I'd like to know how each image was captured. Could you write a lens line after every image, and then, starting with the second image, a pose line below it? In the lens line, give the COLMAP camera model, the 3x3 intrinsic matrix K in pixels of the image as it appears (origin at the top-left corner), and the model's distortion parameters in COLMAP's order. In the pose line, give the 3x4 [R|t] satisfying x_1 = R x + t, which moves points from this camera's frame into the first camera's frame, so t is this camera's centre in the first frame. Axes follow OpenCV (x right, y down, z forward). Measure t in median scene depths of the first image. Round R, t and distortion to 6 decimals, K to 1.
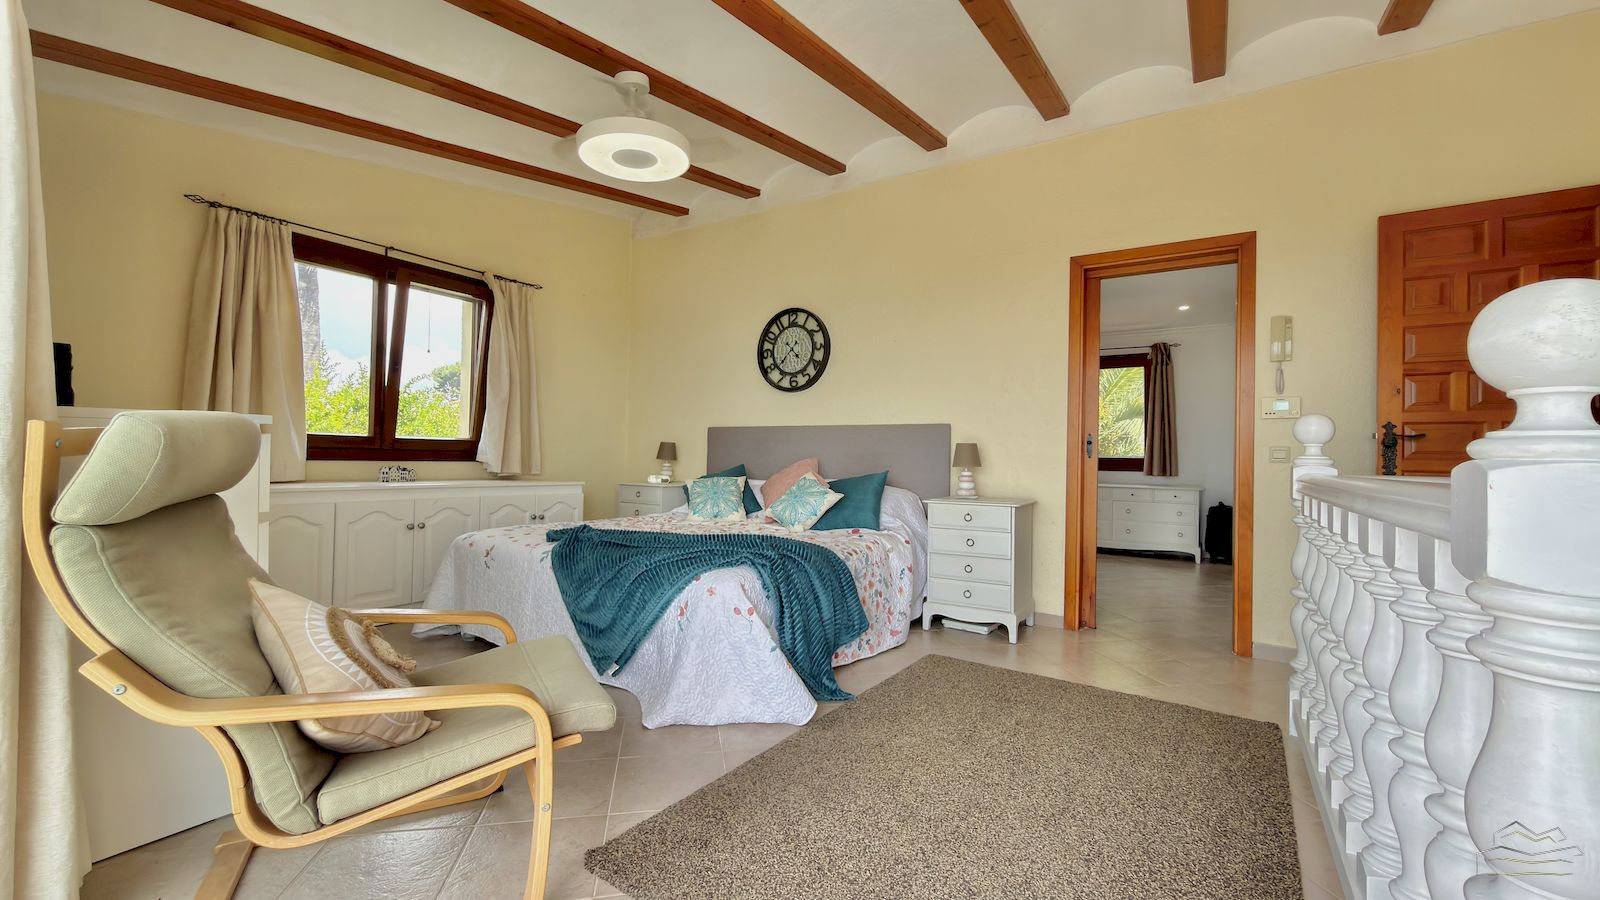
lens RADIAL K [[640.2, 0, 799.1], [0, 640.2, 449.5], [0, 0, 1]] dist [0.000938, 0.000104]
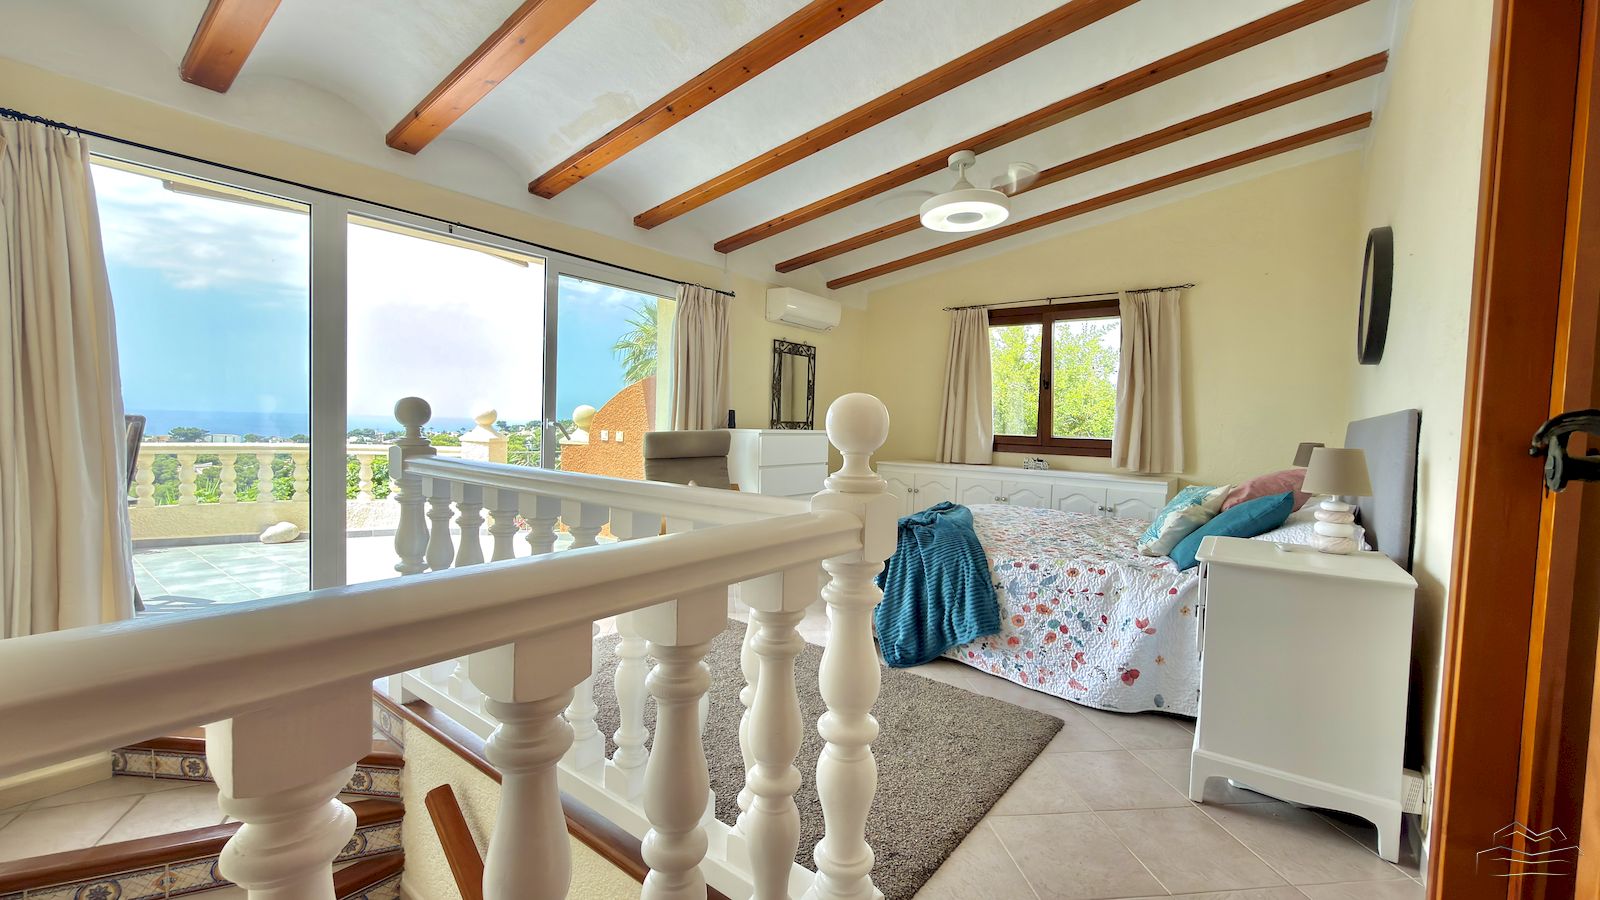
lens RADIAL K [[645.2, 0, 796.0], [0, 645.2, 454.7], [0, 0, 1]] dist [-0.000300, 0.000016]
pose [[-0.075098, 0.023866, -0.996891, 0.662471], [-0.011321, 0.999629, 0.024785, -0.007553], [0.997112, 0.013147, -0.074800, 0.494860]]
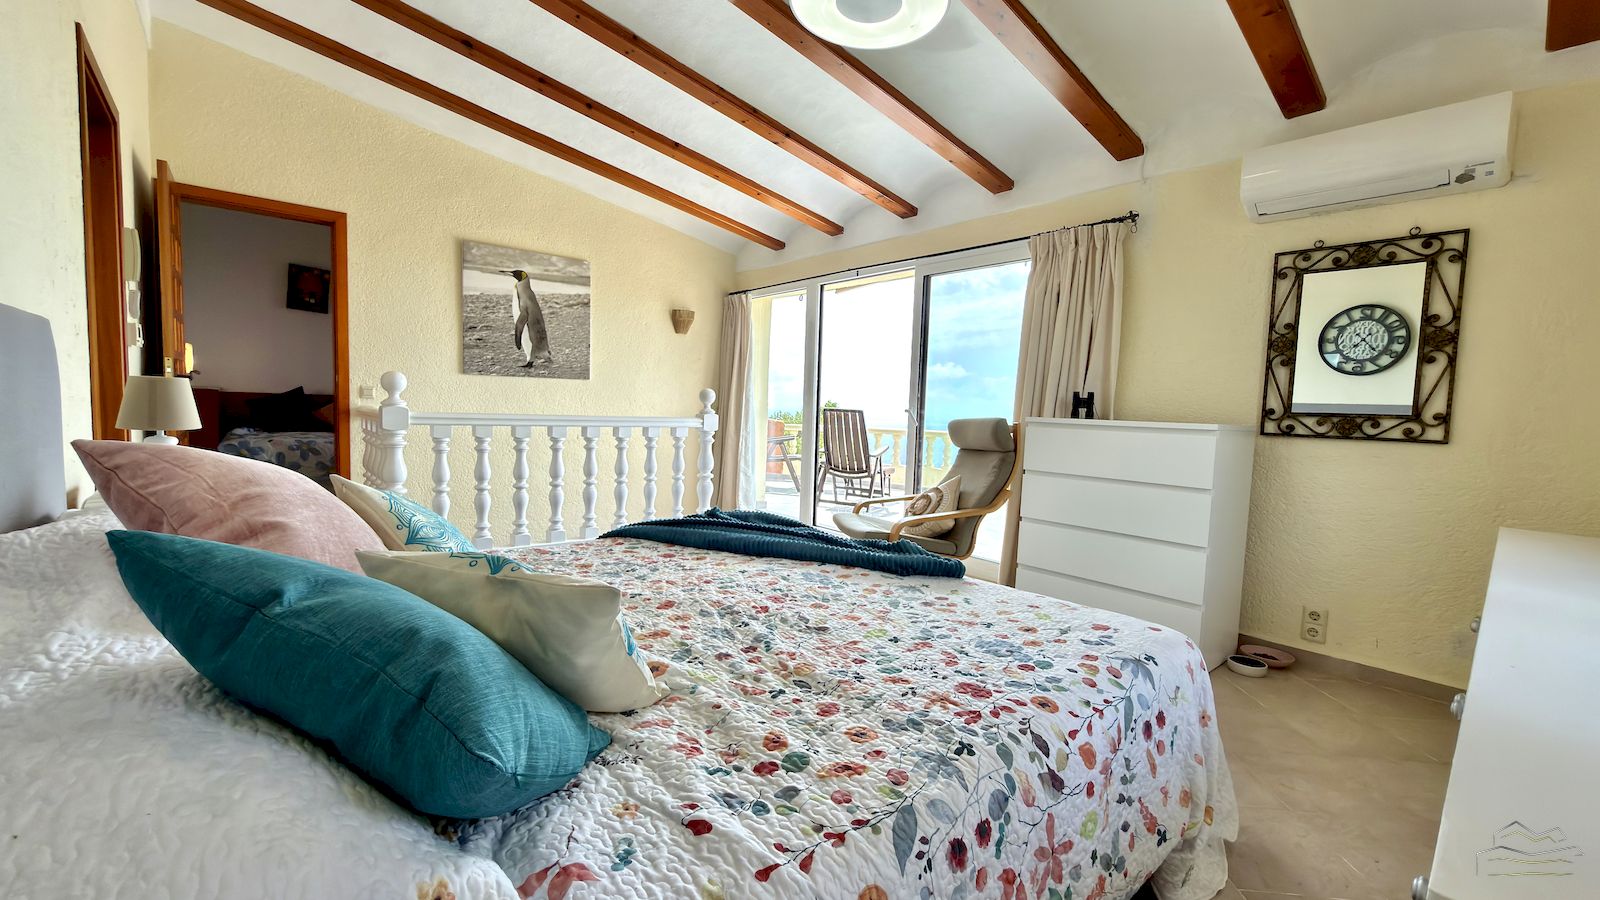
lens RADIAL K [[640.2, 0, 799.1], [0, 640.2, 449.5], [0, 0, 1]] dist [0.000938, 0.000104]
pose [[-0.958933, -0.076326, 0.273170, -0.264273], [-0.063348, 0.996417, 0.056030, -0.008621], [-0.276468, 0.036424, -0.960333, 1.082058]]
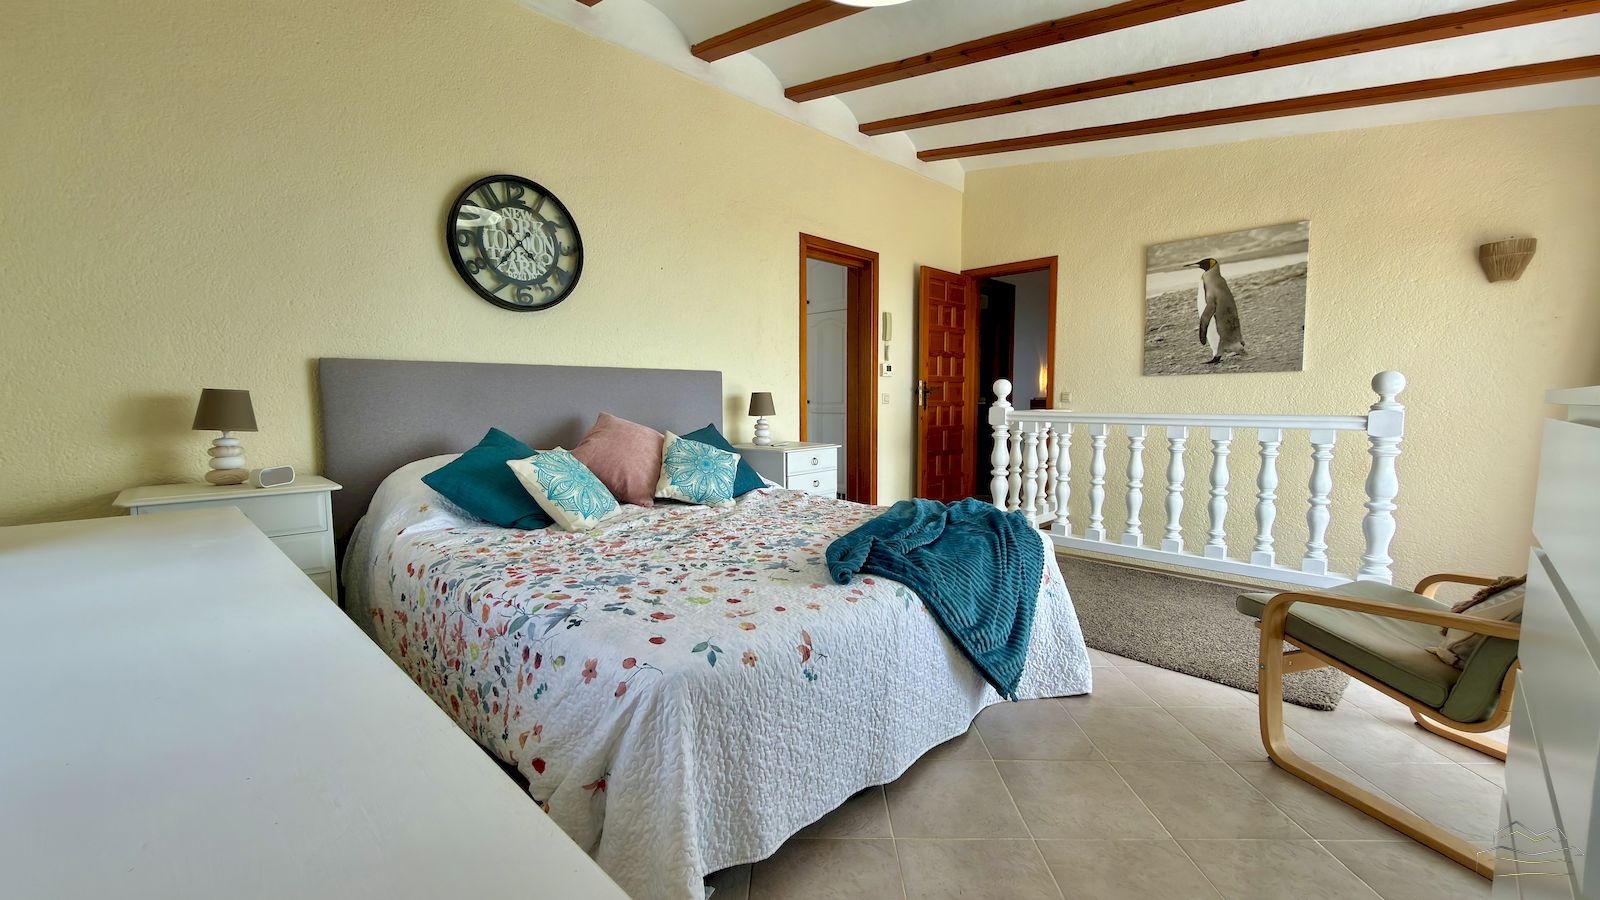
lens RADIAL K [[642.8, 0, 802.8], [0, 642.8, 453.3], [0, 0, 1]] dist [0.011772, 0.000019]
pose [[0.192575, -0.110397, 0.975052, -0.614109], [-0.010851, 0.993351, 0.114611, -0.026206], [-0.981222, -0.032652, 0.190097, 0.603928]]
